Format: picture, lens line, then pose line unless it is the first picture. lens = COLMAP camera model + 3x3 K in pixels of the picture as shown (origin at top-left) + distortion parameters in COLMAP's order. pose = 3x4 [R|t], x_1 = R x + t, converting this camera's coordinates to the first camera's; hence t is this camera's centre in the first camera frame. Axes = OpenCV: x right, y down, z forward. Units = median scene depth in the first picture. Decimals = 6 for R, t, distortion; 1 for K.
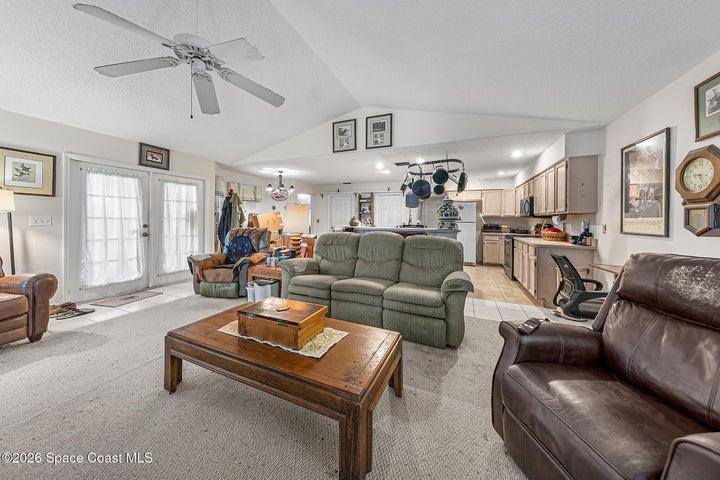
lens RADIAL K [[243.6, 0, 360.8], [0, 243.6, 218.9], [0, 0, 1]] dist [0.000354, 0.000023]
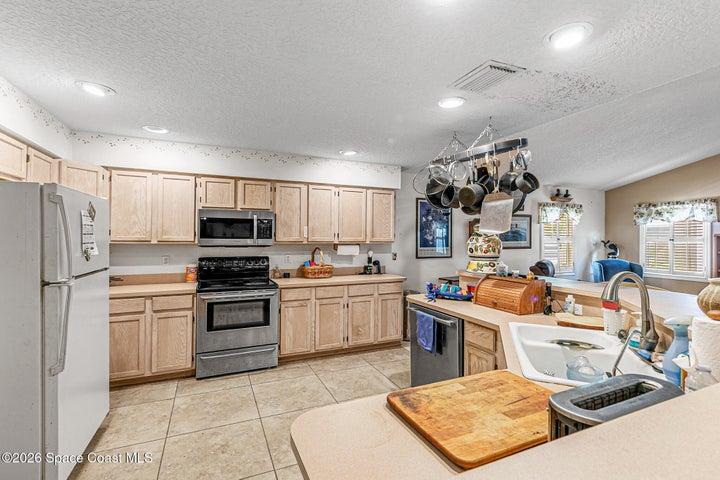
lens RADIAL K [[337.0, 0, 360.0], [0, 337.0, 240.0], [0, 0, 1]] dist [0.019222, 0.000180]
pose [[-0.732259, -0.022682, 0.680649, -0.002344], [-0.017841, 0.999741, 0.014122, -0.059900], [-0.680793, -0.001803, -0.732474, 2.345035]]
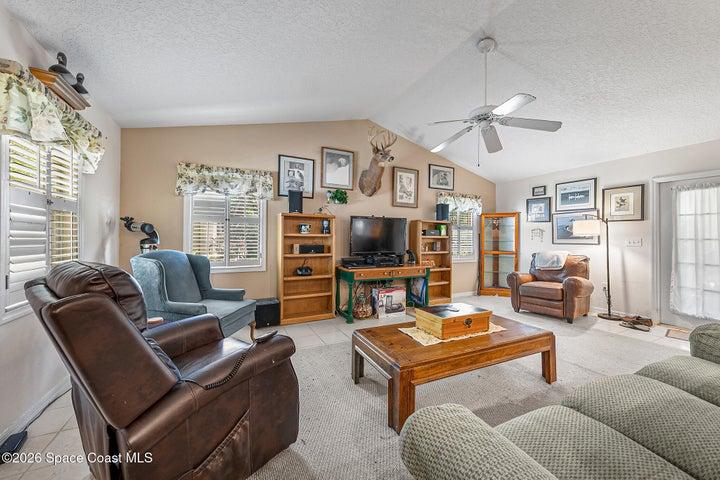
lens RADIAL K [[270.8, 0, 360.0], [0, 270.8, 240.0], [0, 0, 1]] dist [0.001036, 0.000041]
pose [[-0.650096, -0.013135, -0.759738, 0.549147], [-0.013907, 0.999889, -0.005386, 0.023373], [0.759725, 0.007065, -0.650206, 0.852472]]
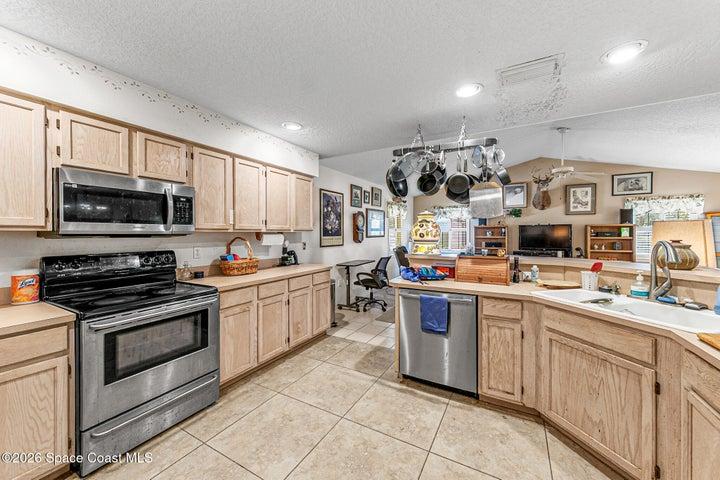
lens RADIAL K [[281.1, 0, 358.0], [0, 281.1, 237.4], [0, 0, 1]] dist [0.009948, -0.000135]
pose [[-0.993858, -0.012524, 0.109956, 0.596166], [-0.011138, 0.999851, 0.013215, -0.020410], [-0.110105, 0.011909, -0.993849, 2.340546]]
